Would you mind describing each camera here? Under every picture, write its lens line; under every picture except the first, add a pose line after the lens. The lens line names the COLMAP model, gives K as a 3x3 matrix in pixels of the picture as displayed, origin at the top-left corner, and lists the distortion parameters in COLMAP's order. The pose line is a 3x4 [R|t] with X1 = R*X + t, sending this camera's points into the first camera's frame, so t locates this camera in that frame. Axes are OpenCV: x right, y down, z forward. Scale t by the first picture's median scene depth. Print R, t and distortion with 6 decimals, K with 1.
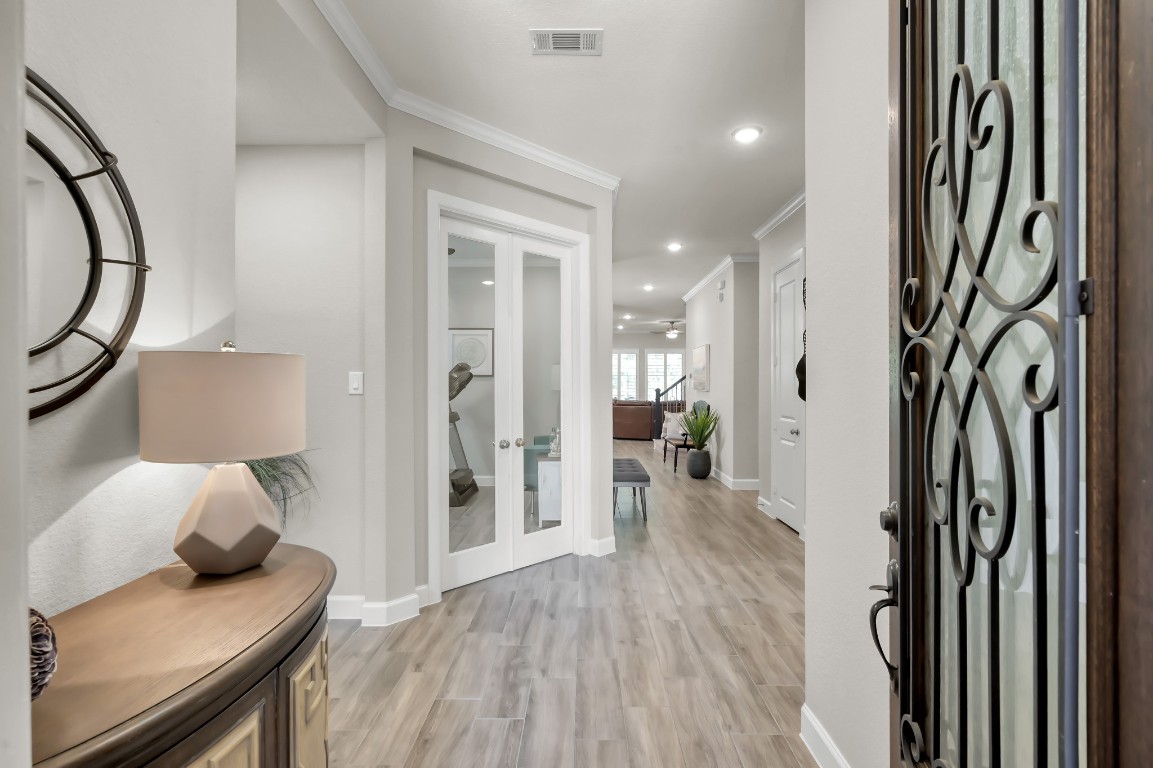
lens RADIAL K [[512.0, 0, 582.2], [0, 512.0, 387.4], [0, 0, 1]] dist [-0.010024, -0.000049]
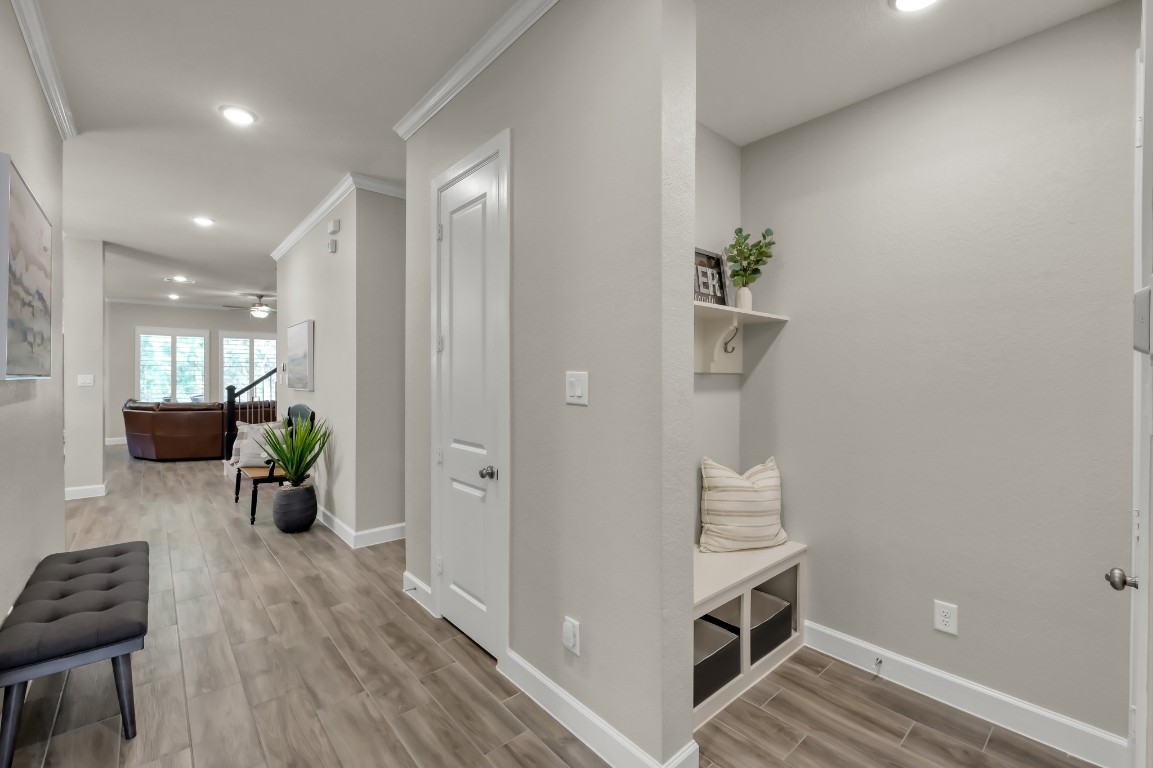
lens RADIAL K [[494.6, 0, 586.8], [0, 494.6, 383.2], [0, 0, 1]] dist [-0.000564, 0.000050]
pose [[0.734943, -0.001829, 0.678126, 0.075104], [-0.000833, 0.999993, 0.003600, -0.005558], [-0.678128, -0.003211, 0.734937, 0.295070]]
